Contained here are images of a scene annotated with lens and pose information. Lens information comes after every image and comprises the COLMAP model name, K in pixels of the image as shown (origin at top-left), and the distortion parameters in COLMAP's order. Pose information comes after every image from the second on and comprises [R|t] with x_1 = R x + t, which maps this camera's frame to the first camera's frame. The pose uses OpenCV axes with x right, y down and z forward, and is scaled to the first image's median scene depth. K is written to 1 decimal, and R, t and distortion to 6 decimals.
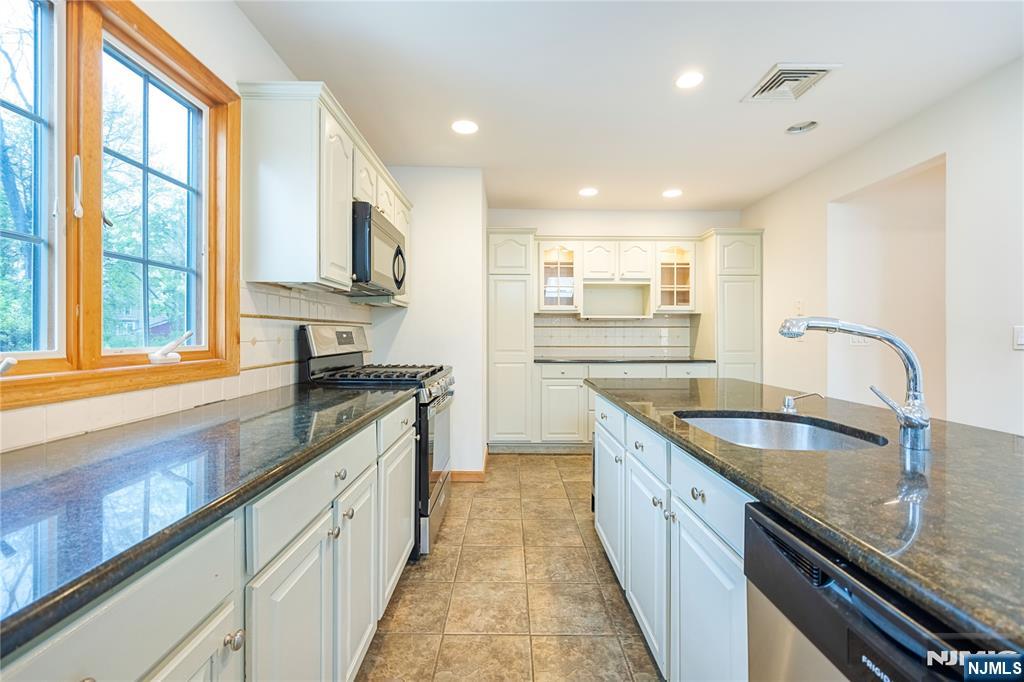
lens RADIAL K [[413.1, 0, 509.8], [0, 413.1, 331.6], [0, 0, 1]] dist [-0.015044, 0.001923]
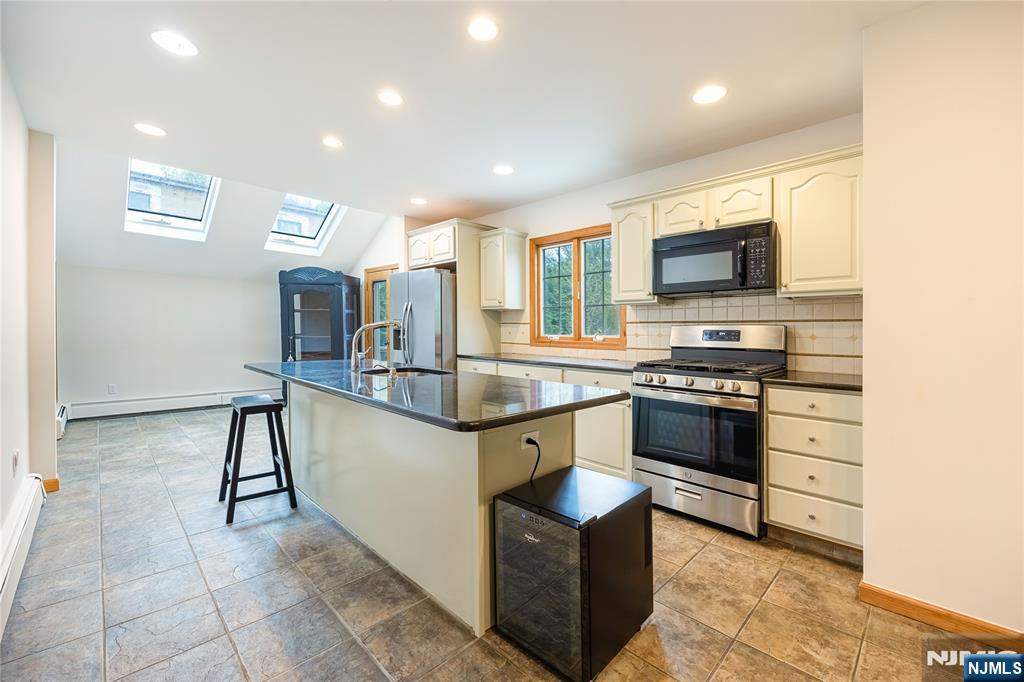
lens RADIAL K [[413.1, 0, 507.0], [0, 413.1, 337.3], [0, 0, 1]] dist [-0.015044, 0.001923]
pose [[-0.710972, 0.008986, -0.703163, 0.746177], [0.000206, 0.999921, 0.012570, 0.005592], [0.703220, 0.008792, -0.710918, 1.204214]]
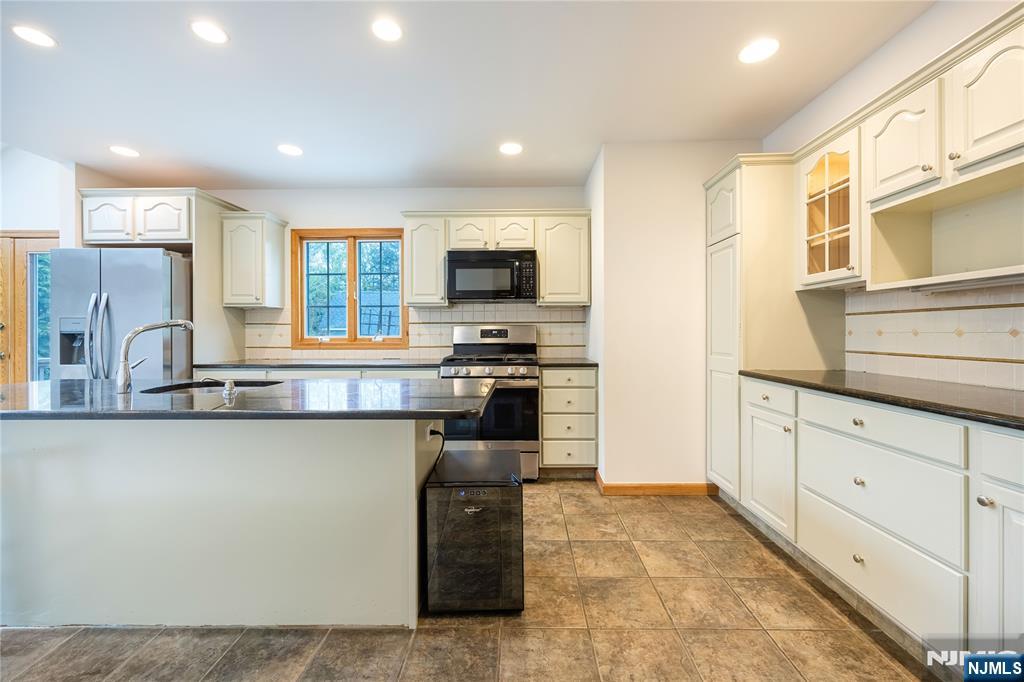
lens RADIAL K [[413.1, 0, 530.8], [0, 413.1, 332.2], [0, 0, 1]] dist [-0.015044, 0.001923]
pose [[0.003563, 0.005327, -0.999979, 0.946448], [0.015767, 0.999861, 0.005383, 0.005035], [0.999869, -0.015786, 0.003479, 0.963207]]
